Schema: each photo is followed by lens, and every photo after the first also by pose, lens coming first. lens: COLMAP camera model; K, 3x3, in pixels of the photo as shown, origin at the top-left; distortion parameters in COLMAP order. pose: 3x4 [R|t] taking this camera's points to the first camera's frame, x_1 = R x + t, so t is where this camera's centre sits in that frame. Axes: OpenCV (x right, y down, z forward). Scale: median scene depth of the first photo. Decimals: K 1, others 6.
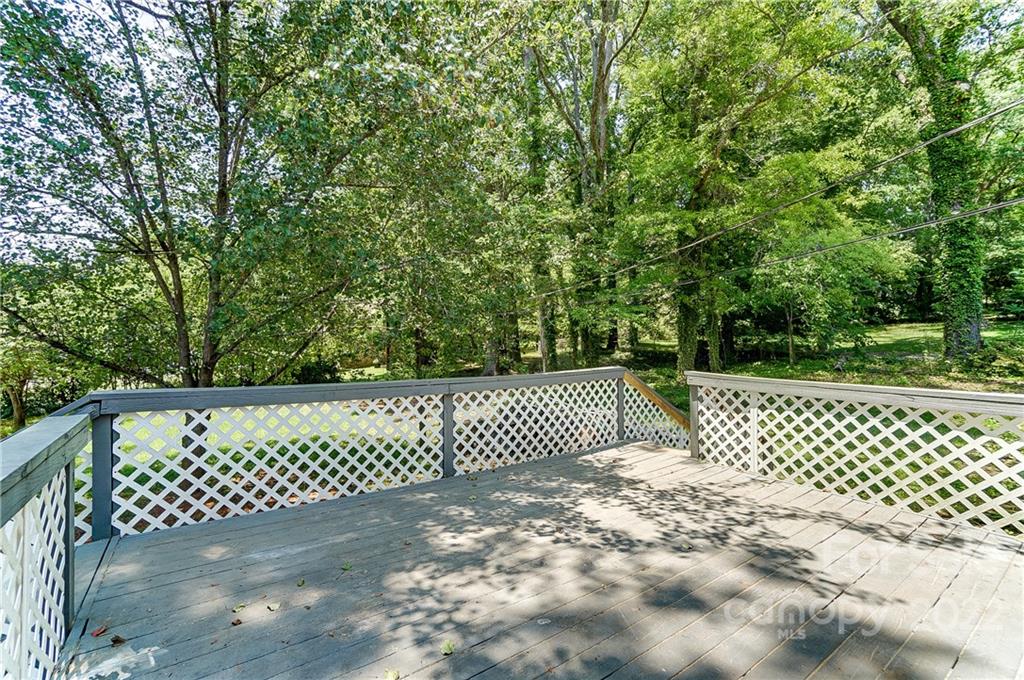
lens RADIAL K [[446.7, 0, 487.6], [0, 446.7, 340.2], [0, 0, 1]] dist [-0.051634, 0.010785]
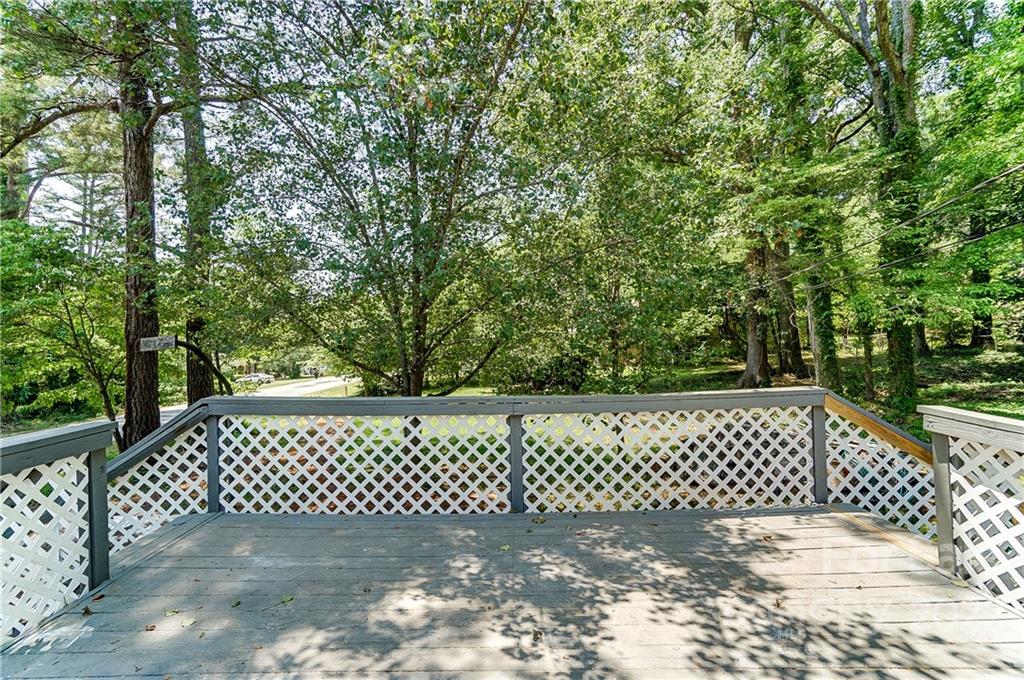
lens RADIAL K [[441.1, 0, 491.7], [0, 441.1, 337.8], [0, 0, 1]] dist [-0.002514, 0.001052]
pose [[0.828664, -0.017610, -0.559470, 0.393983], [0.016417, 0.999840, -0.007155, -0.023123], [0.559506, -0.003255, 0.828820, 0.313699]]
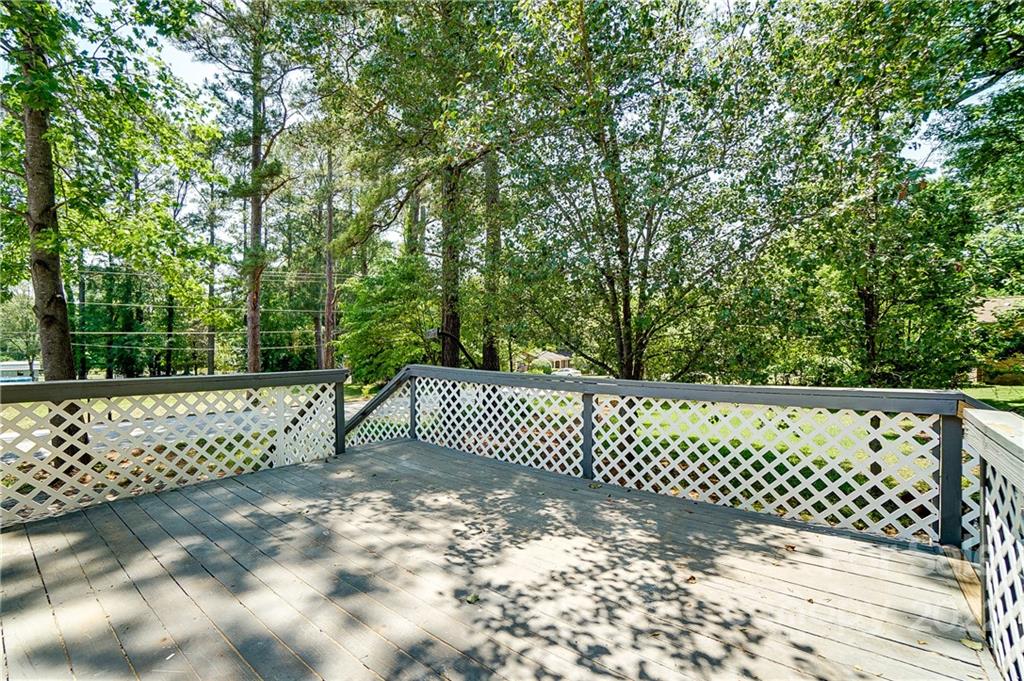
lens RADIAL K [[446.7, 0, 487.6], [0, 446.7, 340.7], [0, 0, 1]] dist [-0.051634, 0.010785]
pose [[0.289648, 0.002559, -0.957130, 0.879477], [-0.001391, 0.999996, 0.002253, 0.004984], [0.957132, 0.000679, 0.289651, 0.578483]]
